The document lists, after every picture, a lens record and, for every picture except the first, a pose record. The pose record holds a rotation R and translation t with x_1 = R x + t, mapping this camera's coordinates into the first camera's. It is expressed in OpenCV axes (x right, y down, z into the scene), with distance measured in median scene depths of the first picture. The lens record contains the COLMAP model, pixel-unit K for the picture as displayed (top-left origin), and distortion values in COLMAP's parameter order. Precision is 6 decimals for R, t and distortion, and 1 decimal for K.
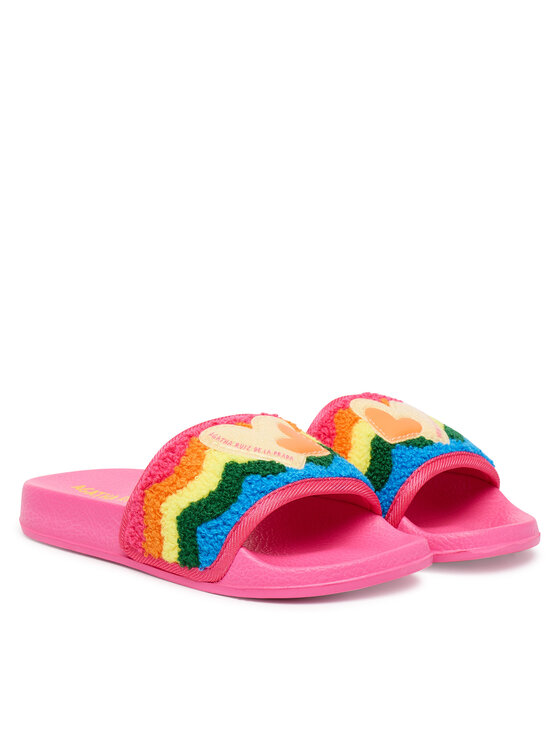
lens RADIAL K [[2026.4, 0, 280.0], [0, 2026.4, 373.0], [0, 0, 1]] dist [0.050868, 0.110761]
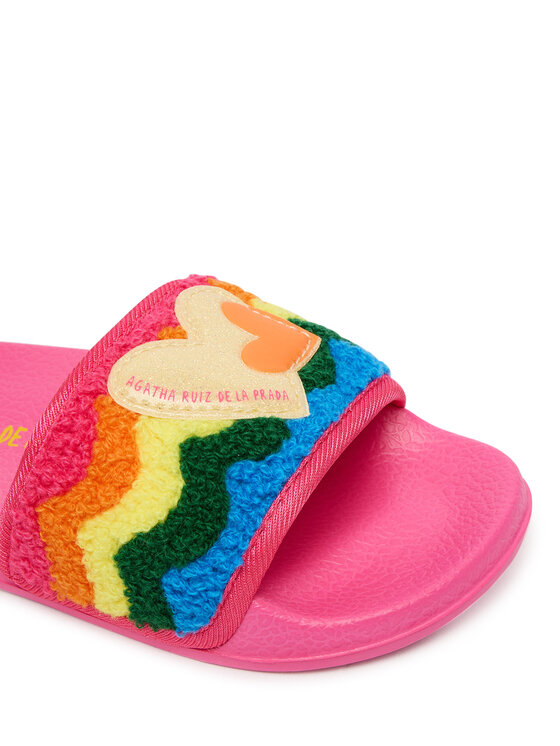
lens RADIAL K [[1202.0, 0, 280.0], [0, 1202.0, 373.0], [0, 0, 1]] dist [0.161743, -0.040831]
pose [[0.947271, -0.245652, 0.205748, -0.063506], [0.141260, 0.896475, 0.419974, -0.105439], [-0.287615, -0.368765, 0.883906, 0.713094]]
